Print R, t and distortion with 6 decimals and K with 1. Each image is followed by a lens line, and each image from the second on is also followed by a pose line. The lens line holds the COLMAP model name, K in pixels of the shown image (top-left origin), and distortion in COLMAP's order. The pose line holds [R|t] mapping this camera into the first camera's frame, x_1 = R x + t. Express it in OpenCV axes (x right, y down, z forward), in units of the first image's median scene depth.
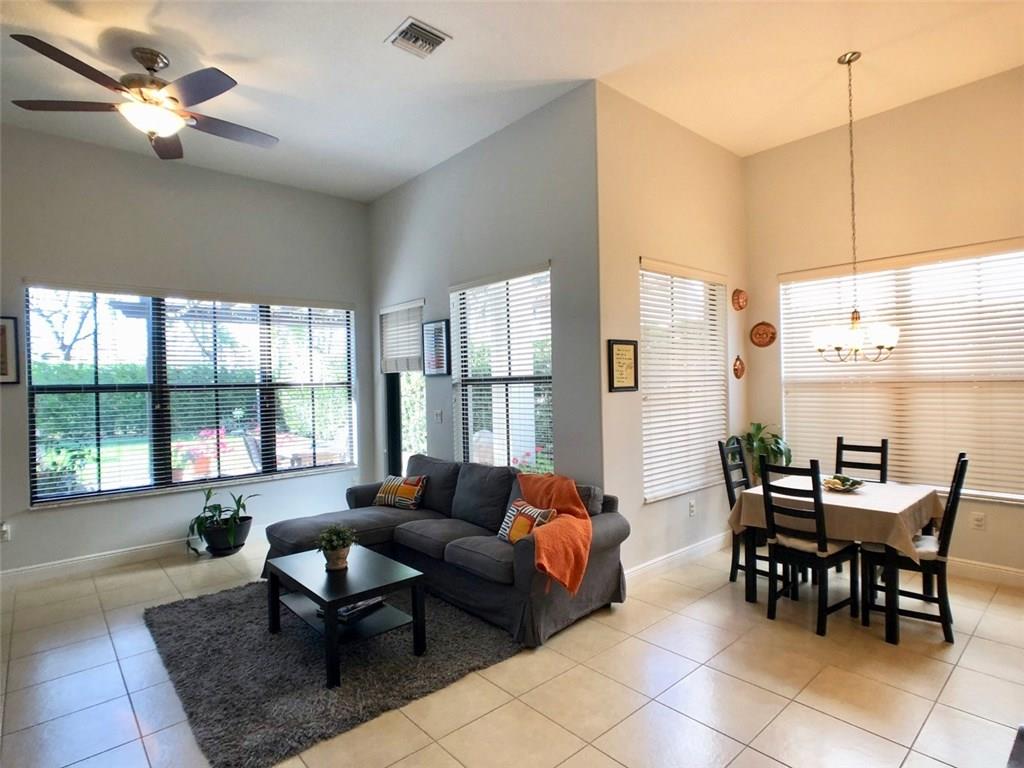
lens RADIAL K [[543.3, 0, 519.1], [0, 543.3, 383.7], [0, 0, 1]] dist [-0.028458, 0.012609]
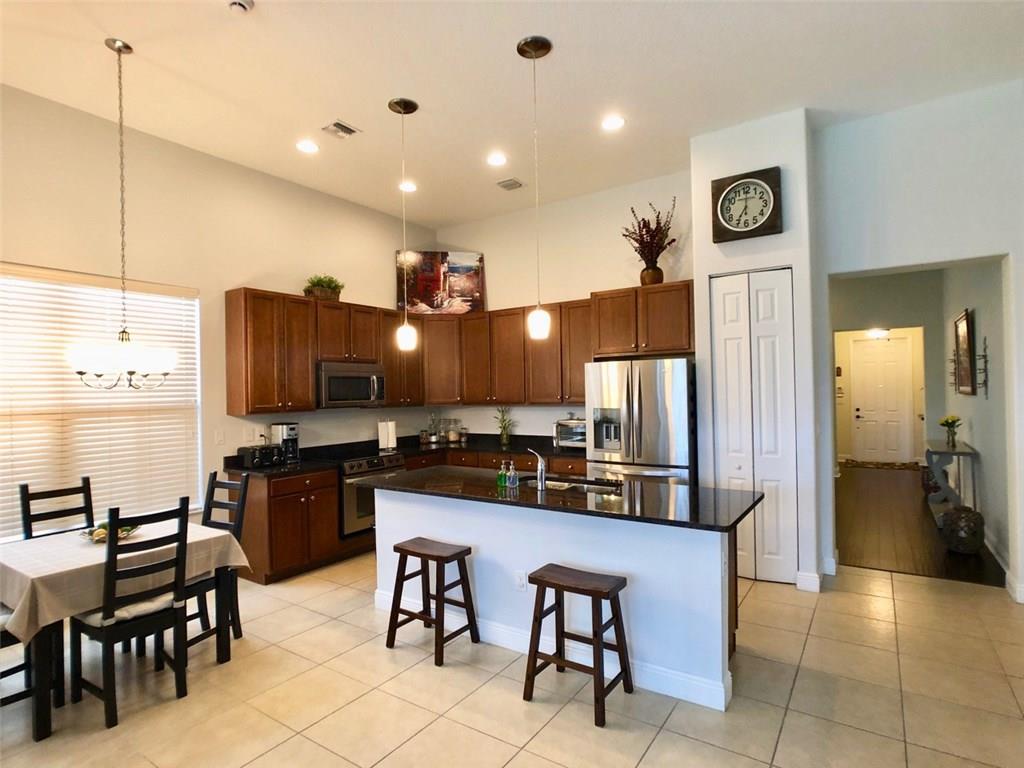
lens RADIAL K [[543.3, 0, 518.7], [0, 543.3, 387.3], [0, 0, 1]] dist [-0.028458, 0.012609]
pose [[-0.244607, 0.031158, 0.969122, -0.307597], [0.029290, 0.999265, -0.024734, -0.001071], [-0.969180, 0.022335, -0.245340, 0.463201]]
